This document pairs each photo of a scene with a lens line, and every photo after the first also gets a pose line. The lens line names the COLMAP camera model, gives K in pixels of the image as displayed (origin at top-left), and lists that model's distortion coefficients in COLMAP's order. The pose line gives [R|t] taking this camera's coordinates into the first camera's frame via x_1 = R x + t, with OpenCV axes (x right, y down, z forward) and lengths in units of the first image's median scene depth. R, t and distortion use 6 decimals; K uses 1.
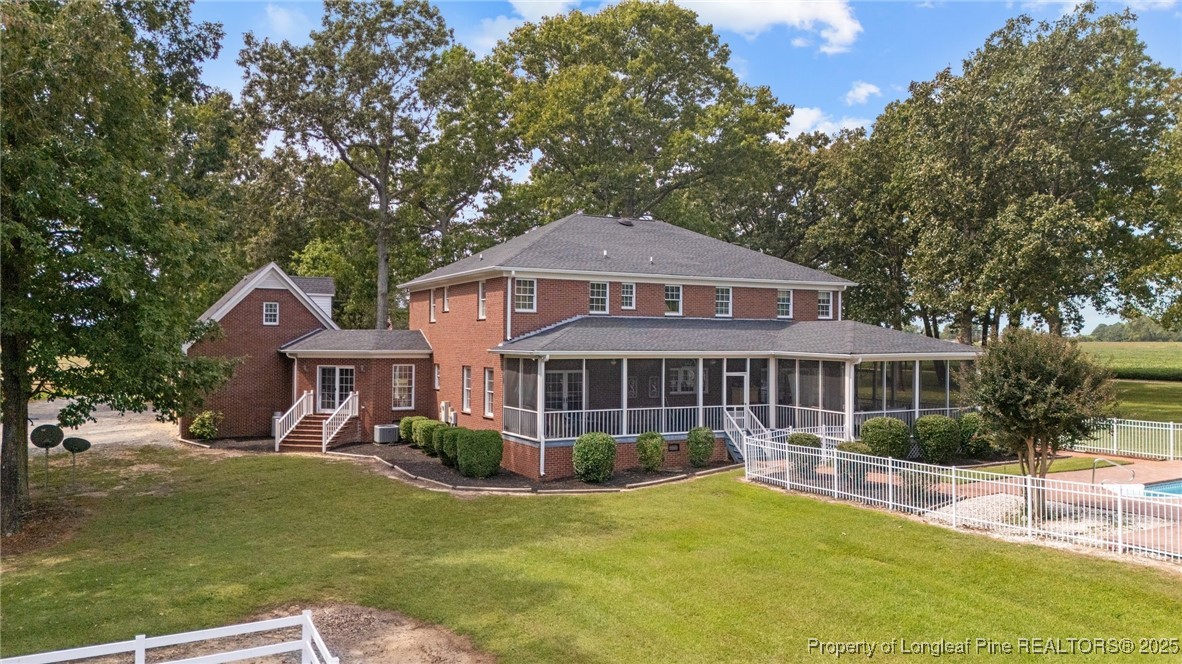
lens RADIAL K [[854.0, 0, 591.0], [0, 854.0, 332.0], [0, 0, 1]] dist [0.095607, -0.091393]
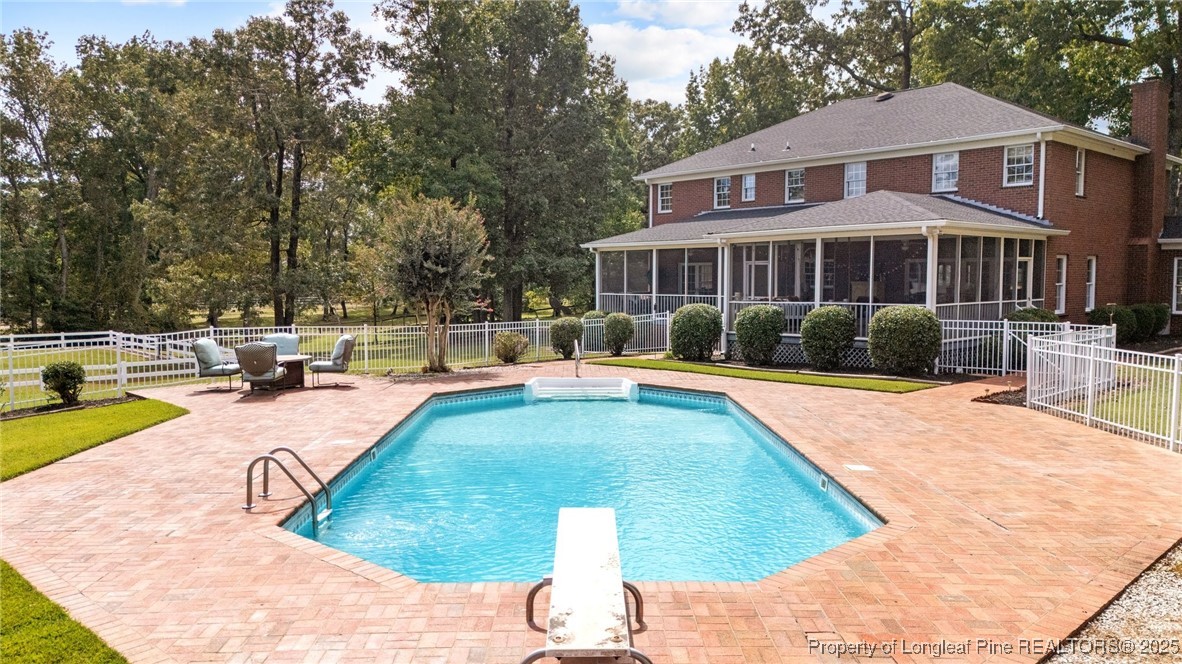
lens RADIAL K [[854.0, 0, 591.0], [0, 854.0, 332.0], [0, 0, 1]] dist [0.095607, -0.091393]
pose [[0.261399, 0.061541, -0.963267, 0.993298], [0.017638, 0.997494, 0.068514, 0.055629], [0.965070, -0.034900, 0.259659, 0.557817]]
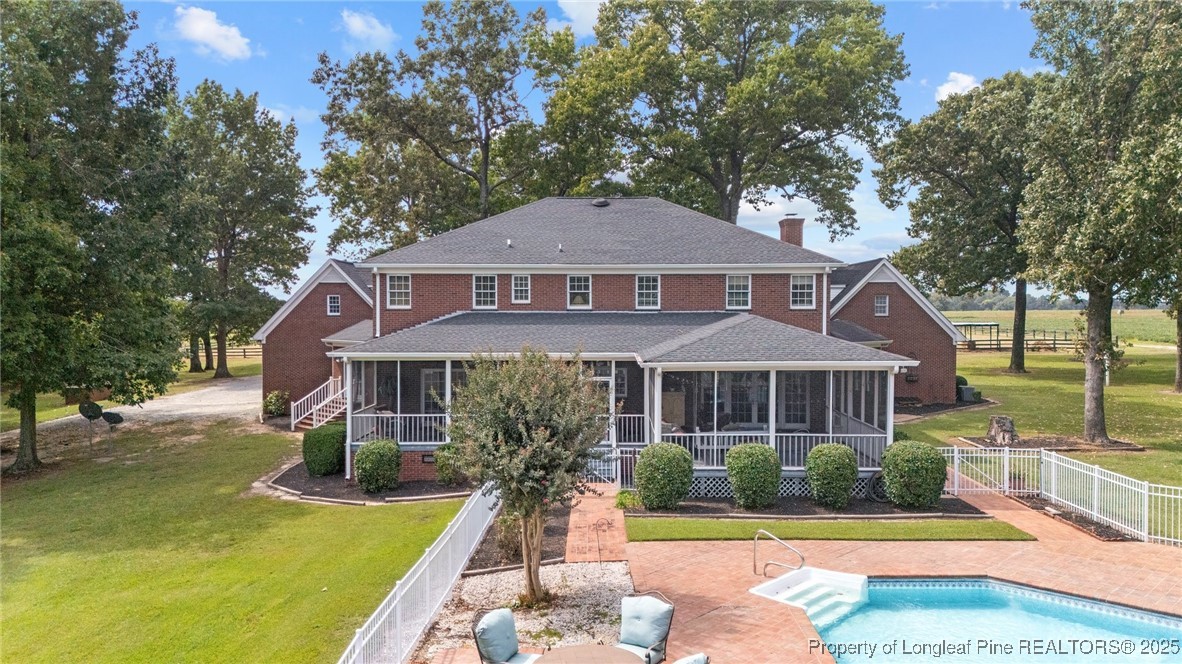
lens RADIAL K [[854.0, 0, 591.0], [0, 854.0, 332.0], [0, 0, 1]] dist [0.095607, -0.091393]
pose [[0.872756, 0.007939, -0.488092, 0.564447], [0.009997, 0.999367, 0.034130, -0.026602], [0.488055, -0.034667, 0.872124, 0.237363]]
